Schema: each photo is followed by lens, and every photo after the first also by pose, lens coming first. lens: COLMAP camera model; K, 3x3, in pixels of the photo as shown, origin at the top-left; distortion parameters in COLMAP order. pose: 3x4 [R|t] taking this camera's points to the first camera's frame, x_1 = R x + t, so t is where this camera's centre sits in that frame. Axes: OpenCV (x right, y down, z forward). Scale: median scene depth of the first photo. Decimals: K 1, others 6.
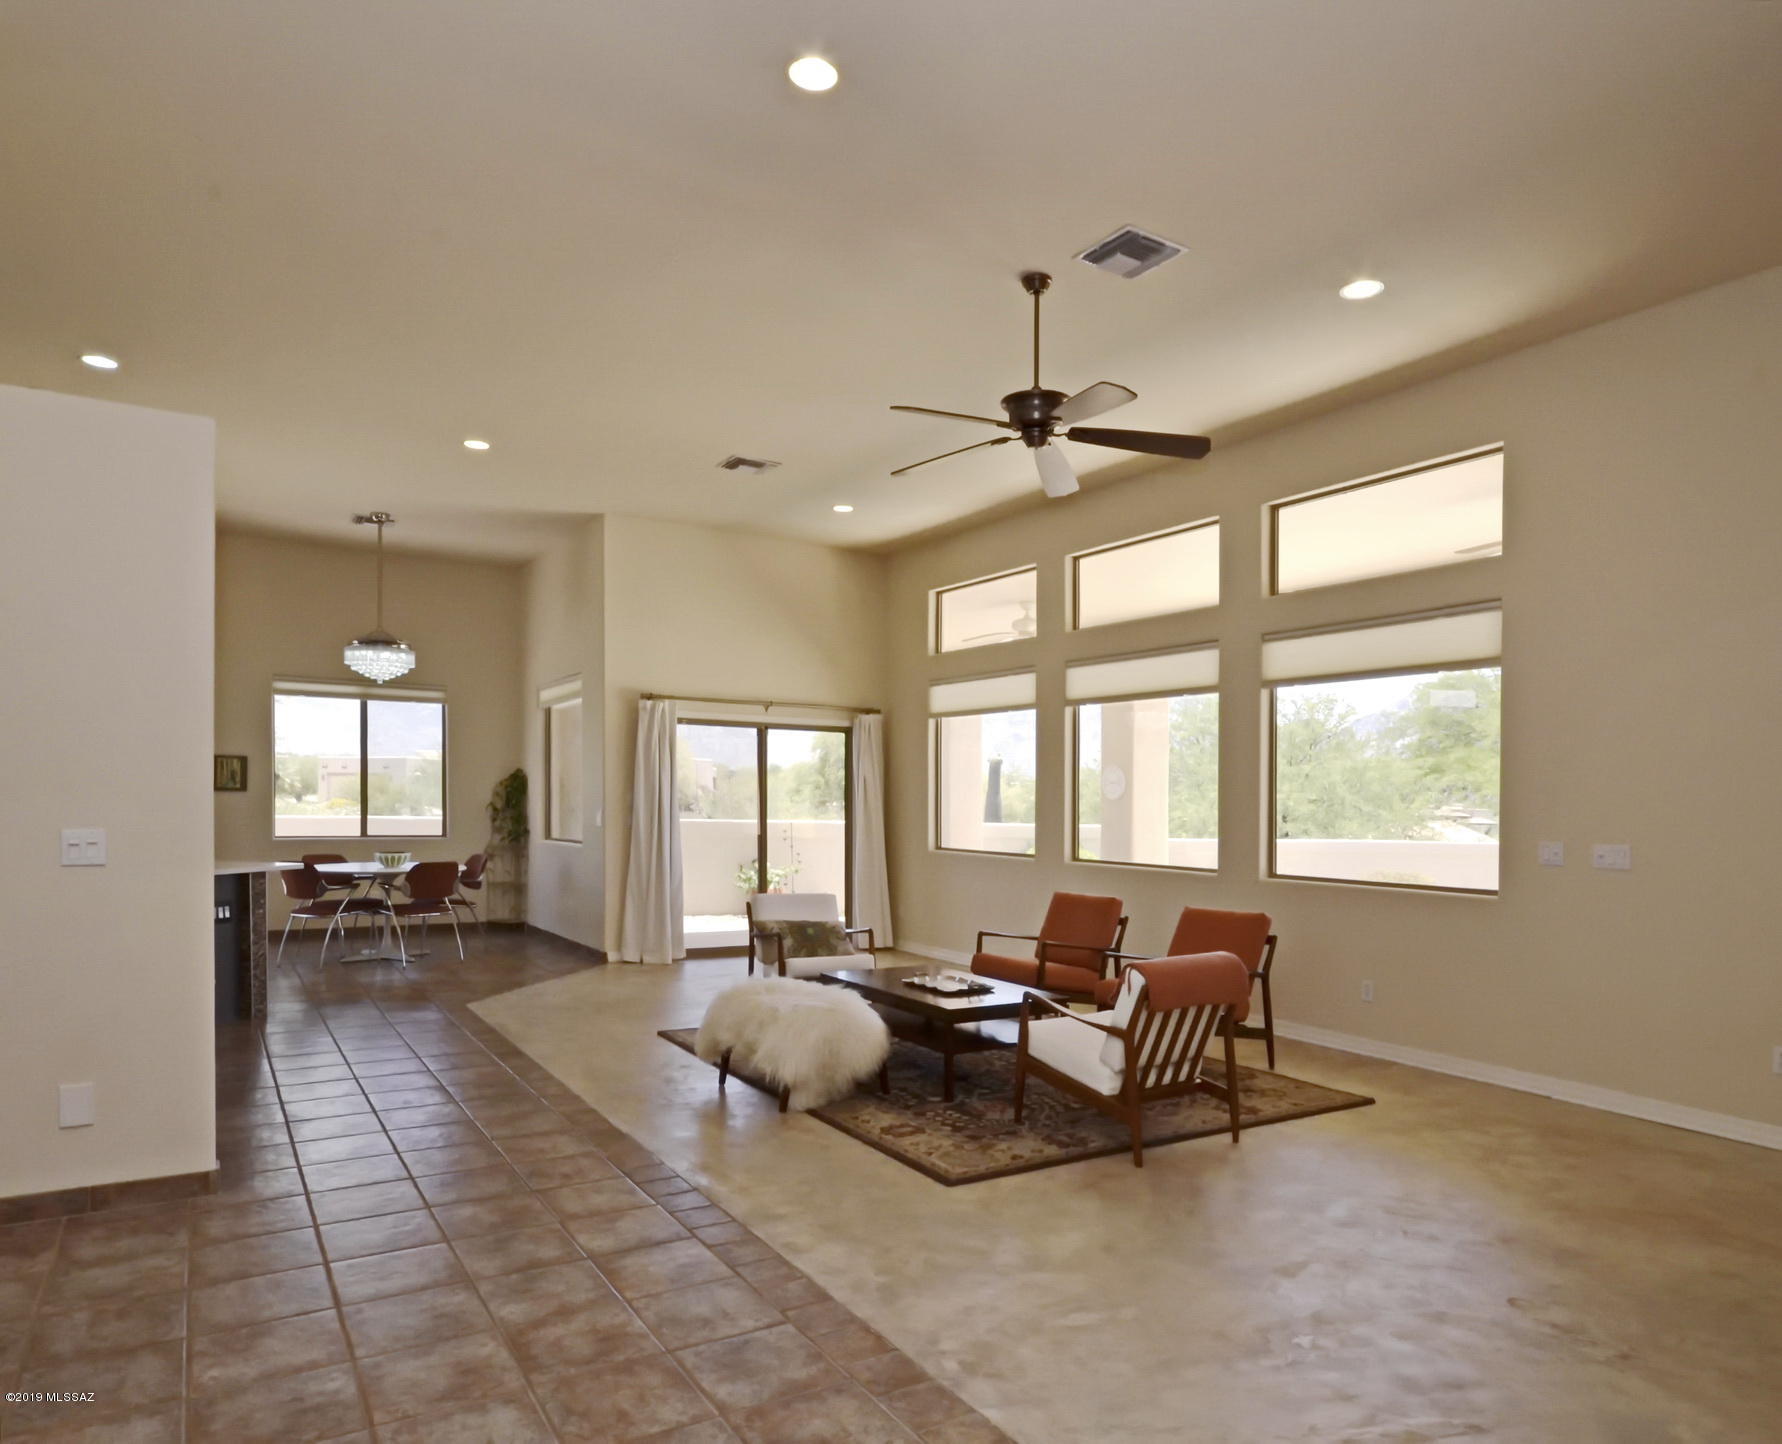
lens RADIAL K [[1170.4, 0, 875.0], [0, 1170.4, 729.6], [0, 0, 1]] dist [0.001612, 0.003486]
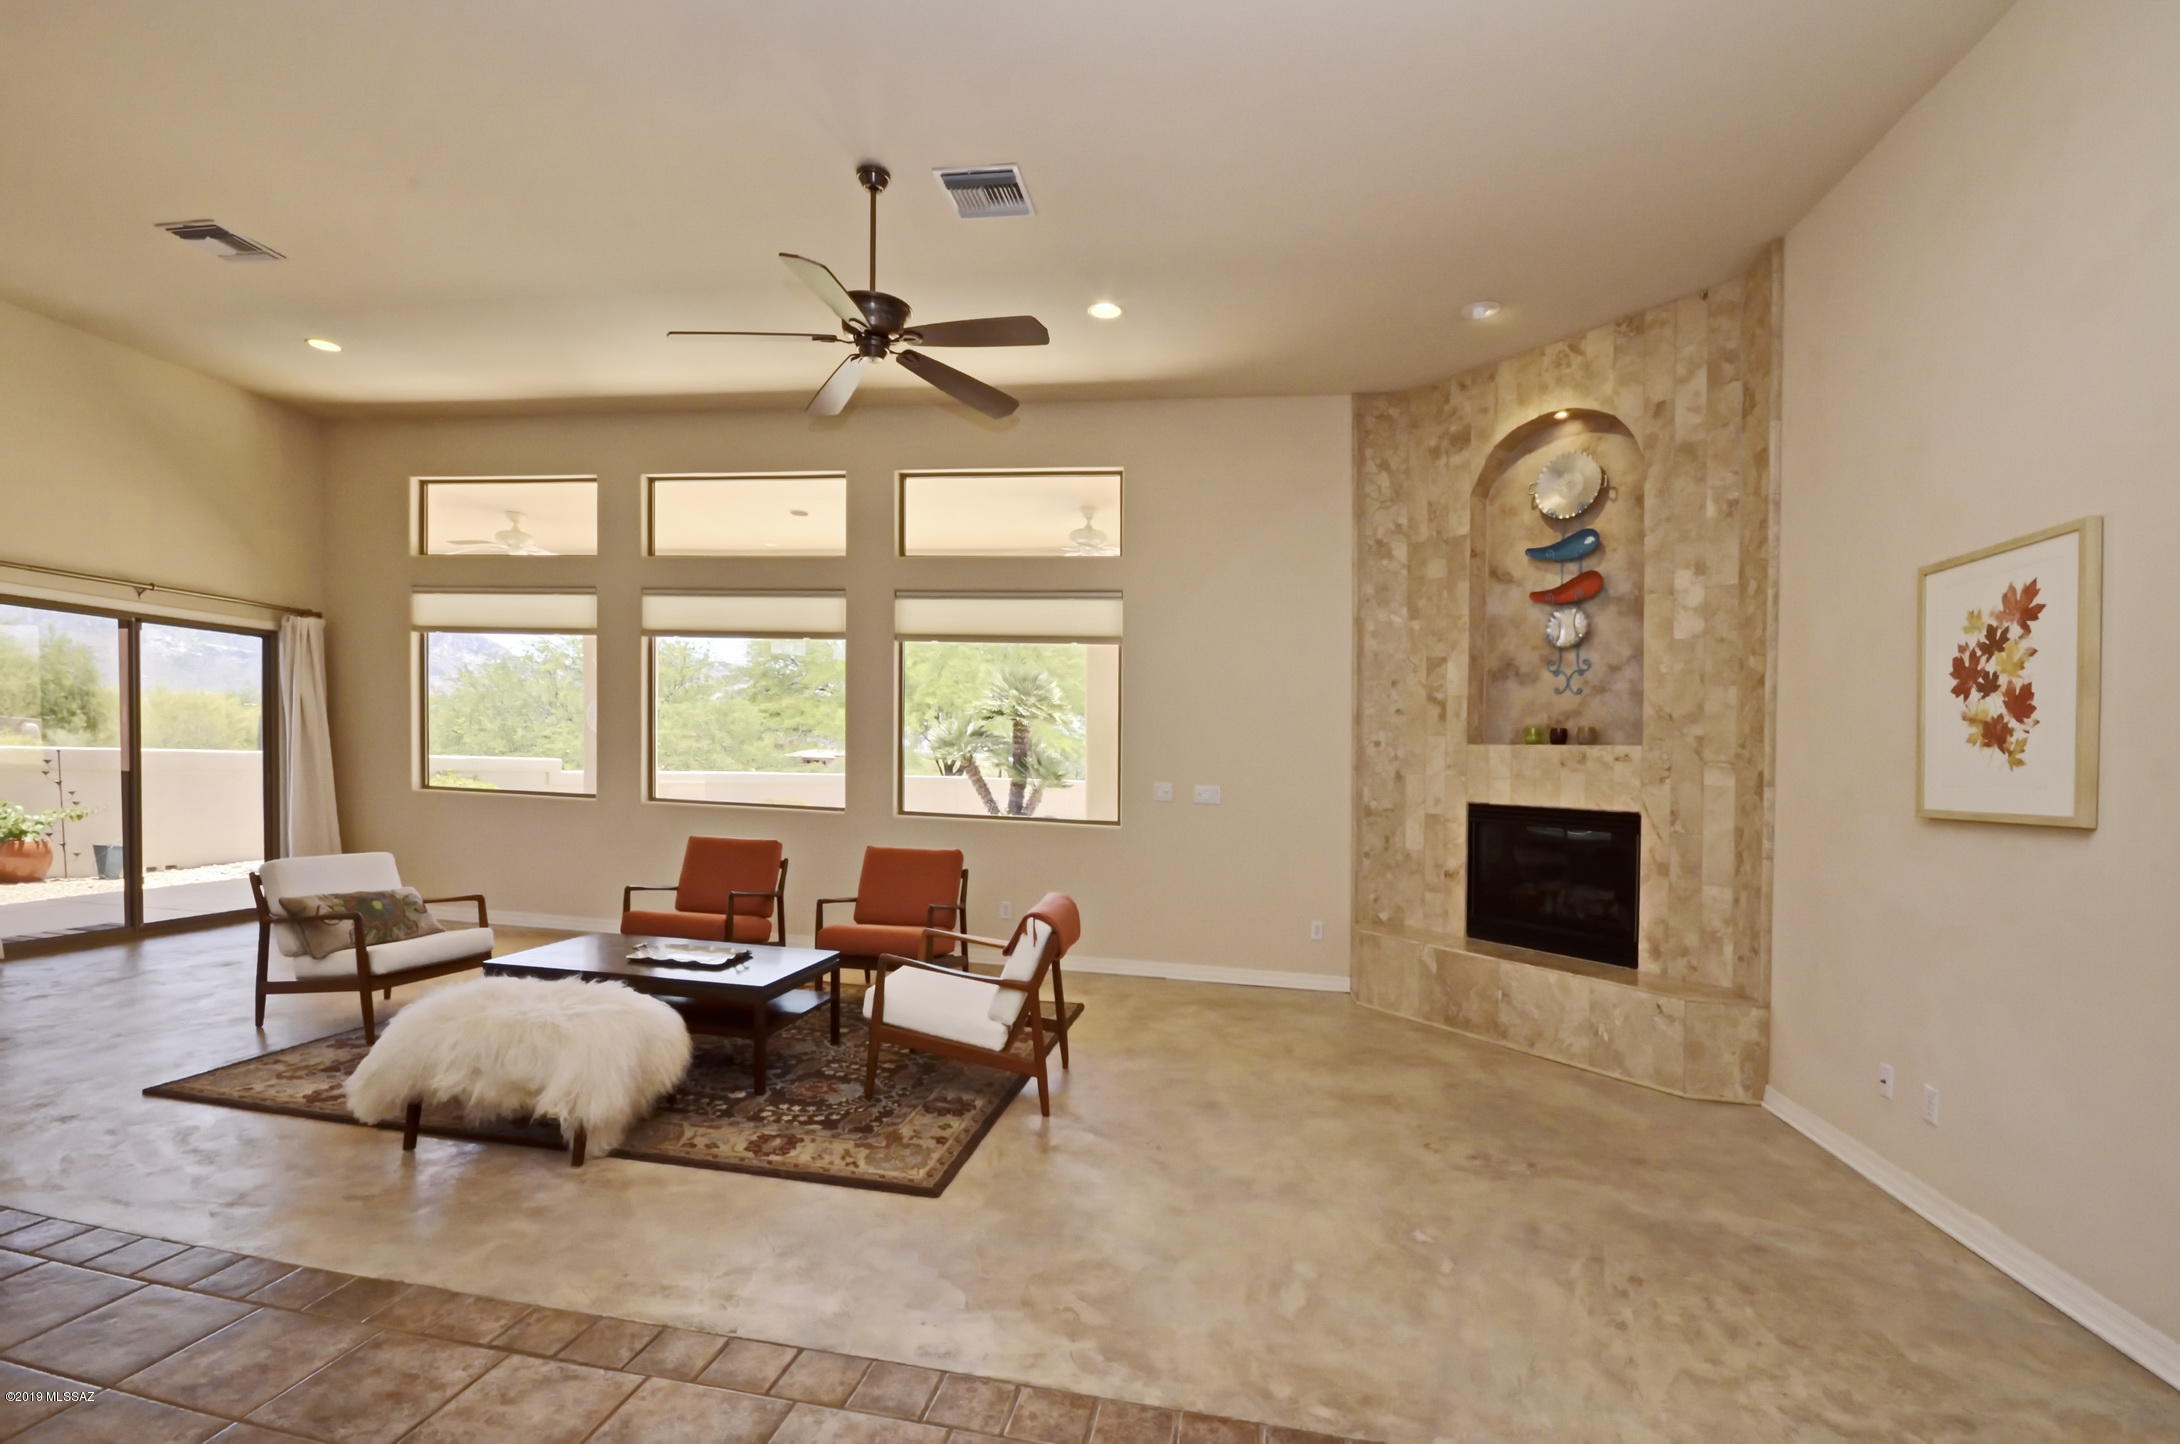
lens RADIAL K [[983.7, 0, 1100.7], [0, 983.7, 717.9], [0, 0, 1]] dist [-0.004928, 0.000280]
pose [[0.657130, 0.041071, 0.752658, -0.173292], [-0.073815, 0.997222, 0.010030, 0.009801], [-0.750154, -0.062148, 0.658336, 0.191476]]
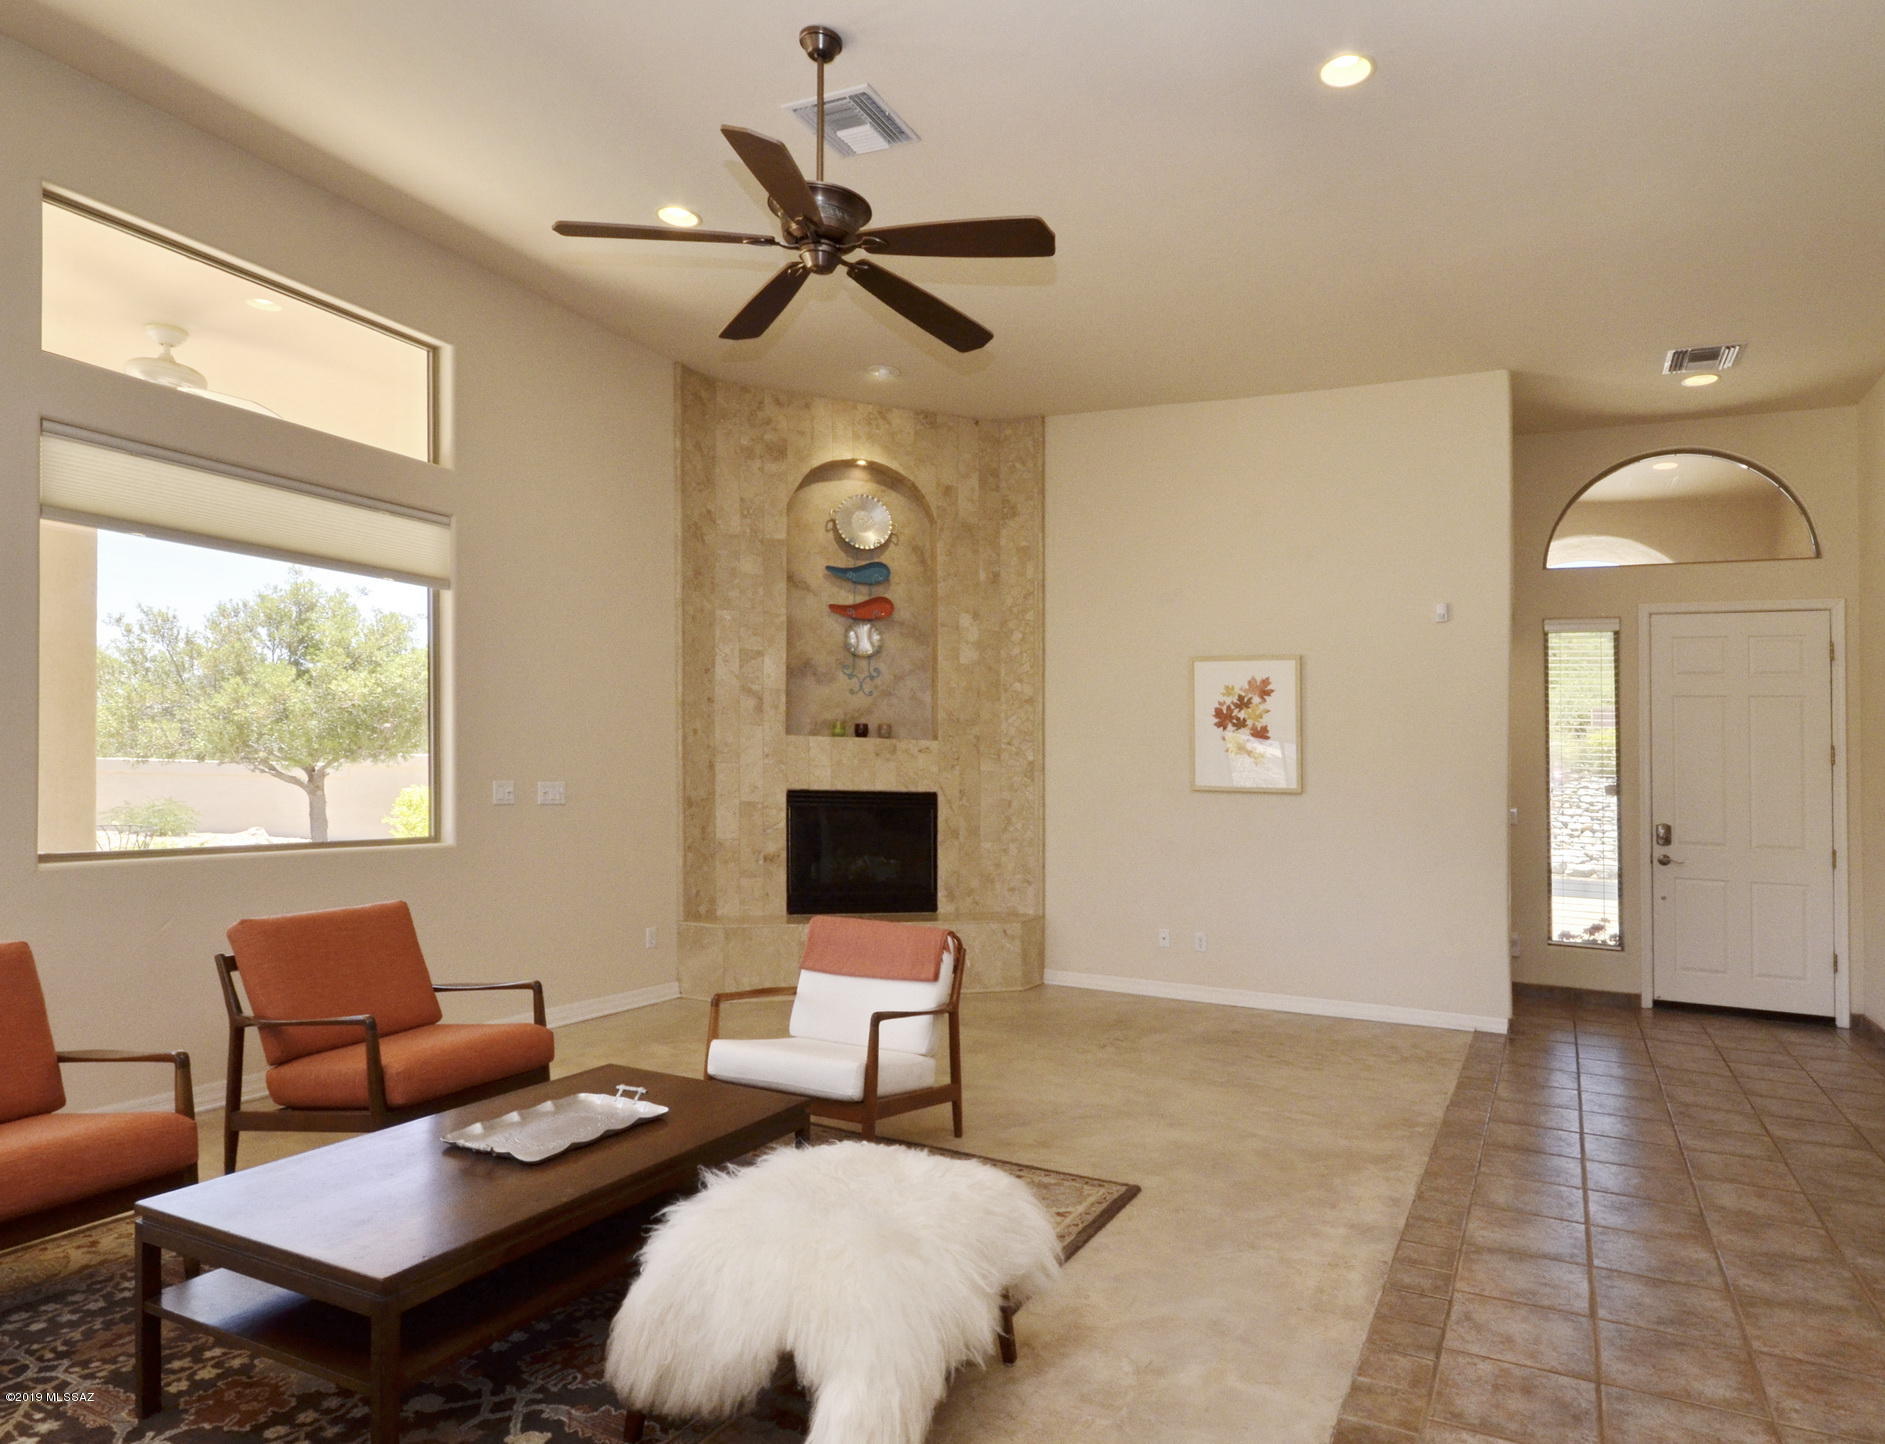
lens RADIAL K [[1114.6, 0, 1016.9], [0, 1114.6, 607.9], [0, 0, 1]] dist [-0.002880, 0.004567]
pose [[-0.564002, 0.085002, 0.821387, -0.269654], [-0.092143, 0.981998, -0.164892, 0.039049], [-0.820616, -0.168685, -0.546017, 0.686394]]
